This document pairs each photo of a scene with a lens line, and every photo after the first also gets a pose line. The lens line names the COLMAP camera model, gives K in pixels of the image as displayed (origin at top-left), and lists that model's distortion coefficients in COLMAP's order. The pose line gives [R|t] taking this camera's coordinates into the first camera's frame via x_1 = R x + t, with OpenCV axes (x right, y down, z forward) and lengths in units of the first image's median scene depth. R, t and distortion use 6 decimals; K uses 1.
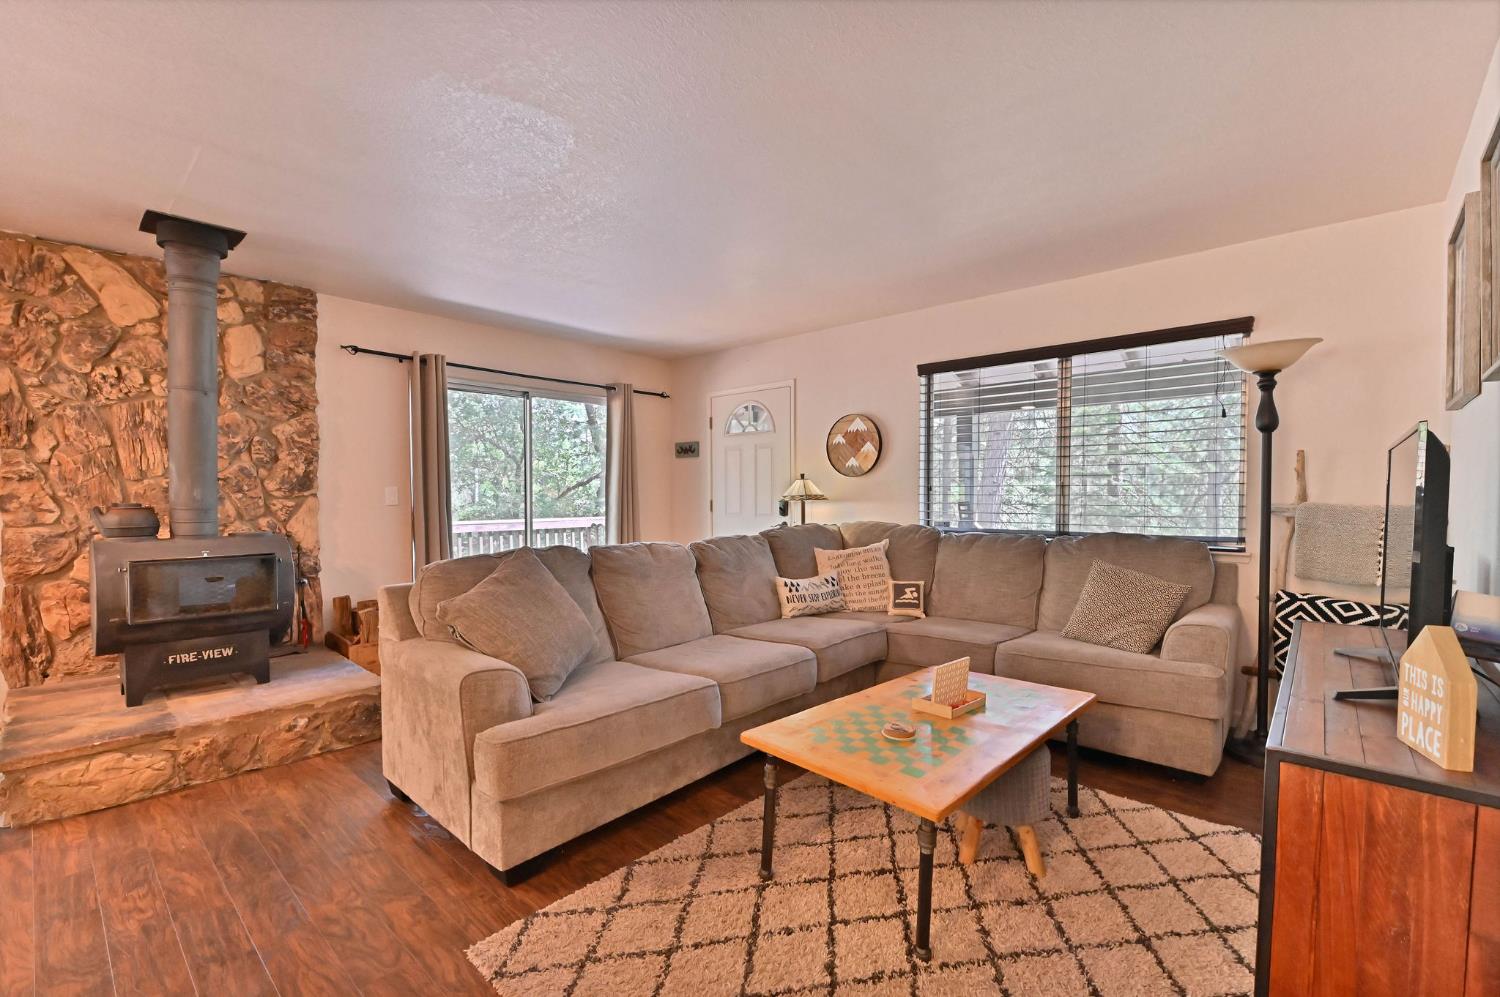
lens RADIAL K [[649.7, 0, 751.7], [0, 649.7, 514.3], [0, 0, 1]] dist [0.008029, -0.006988]
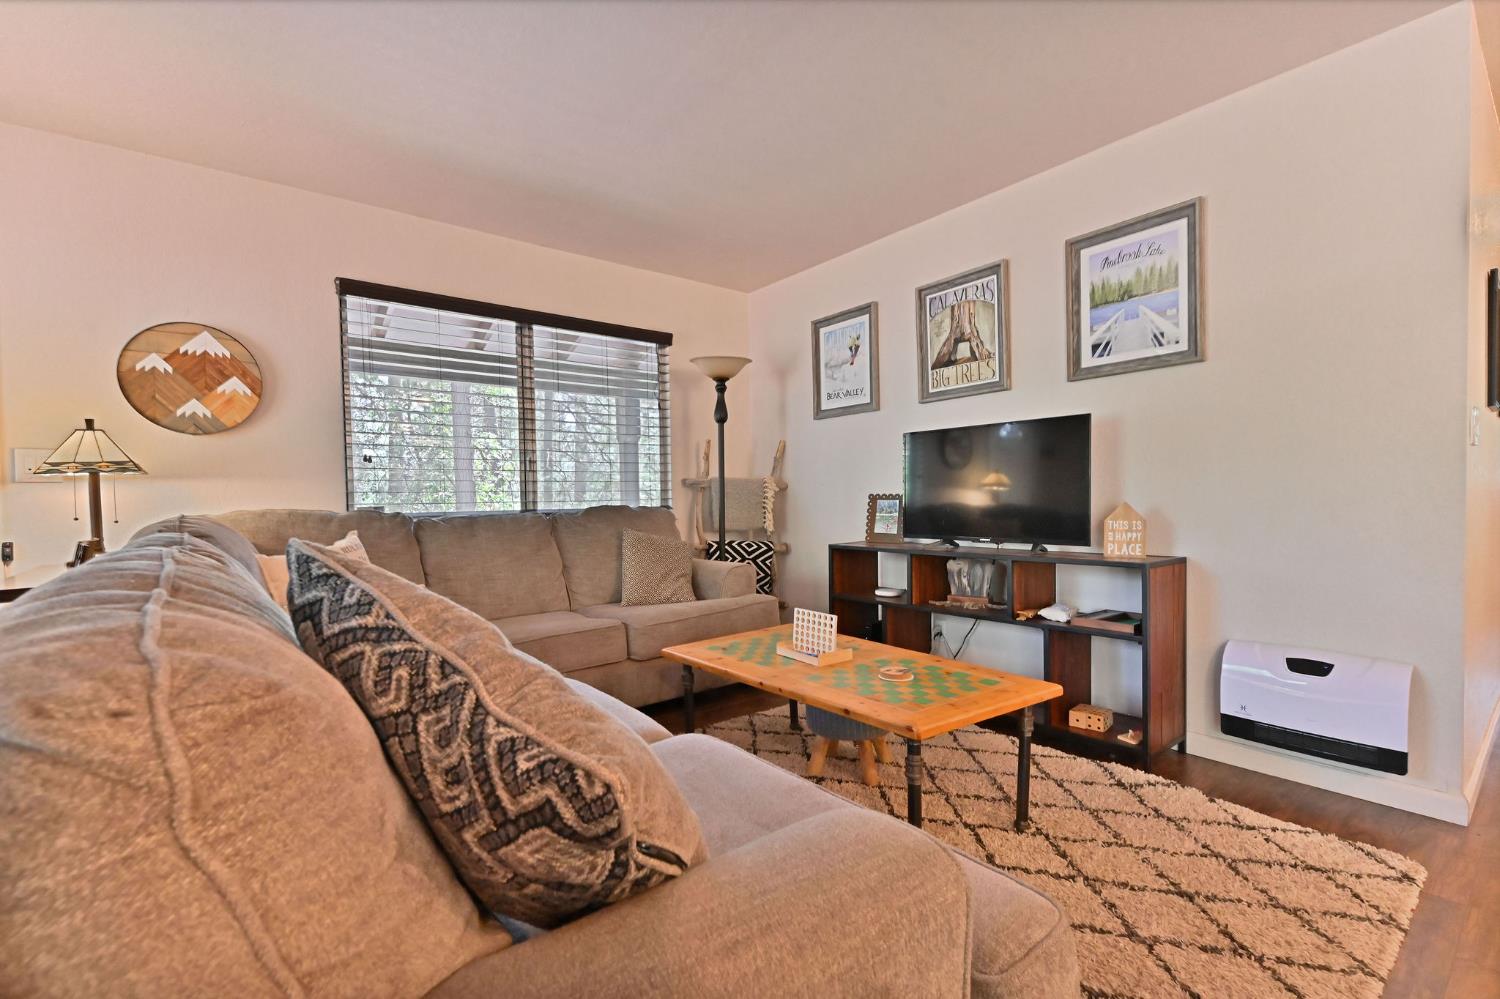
lens RADIAL K [[649.7, 0, 749.0], [0, 649.7, 512.1], [0, 0, 1]] dist [0.008029, -0.006988]
pose [[0.163513, -0.024504, 0.986237, -0.442503], [0.048664, 0.998675, 0.016745, 0.032491], [-0.985340, 0.045256, 0.164489, 0.587443]]
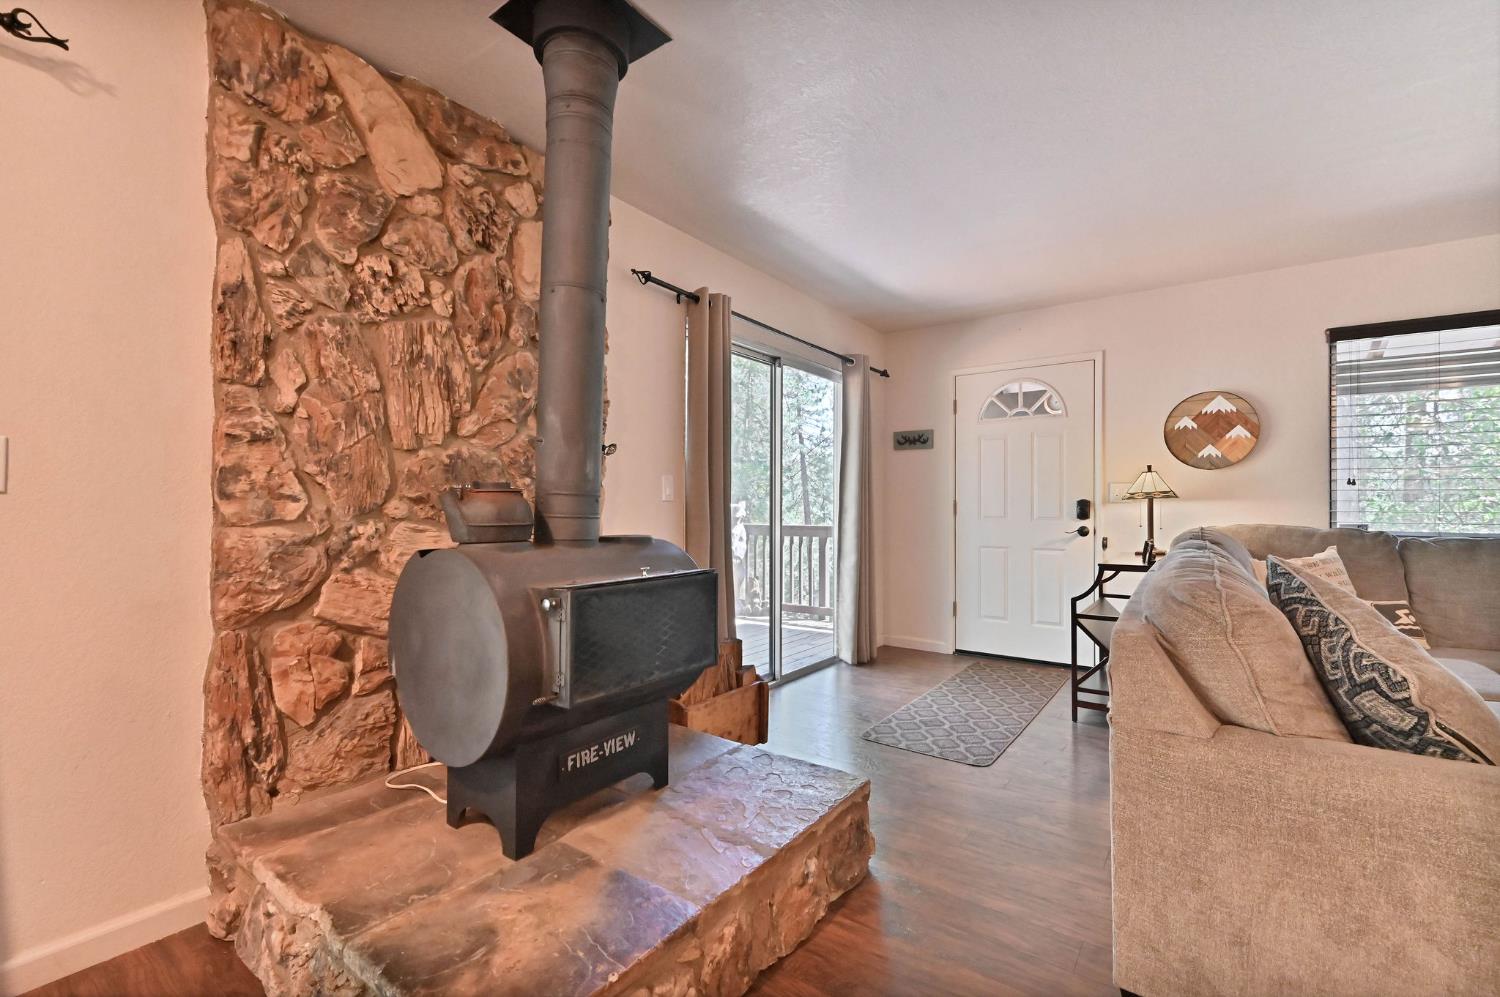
lens RADIAL K [[649.7, 0, 753.8], [0, 649.7, 506.2], [0, 0, 1]] dist [0.008029, -0.006988]
pose [[0.994230, 0.002996, 0.107232, -0.666160], [0.000460, 0.999482, -0.032186, 0.018096], [-0.107273, 0.032049, 0.993713, 0.353483]]
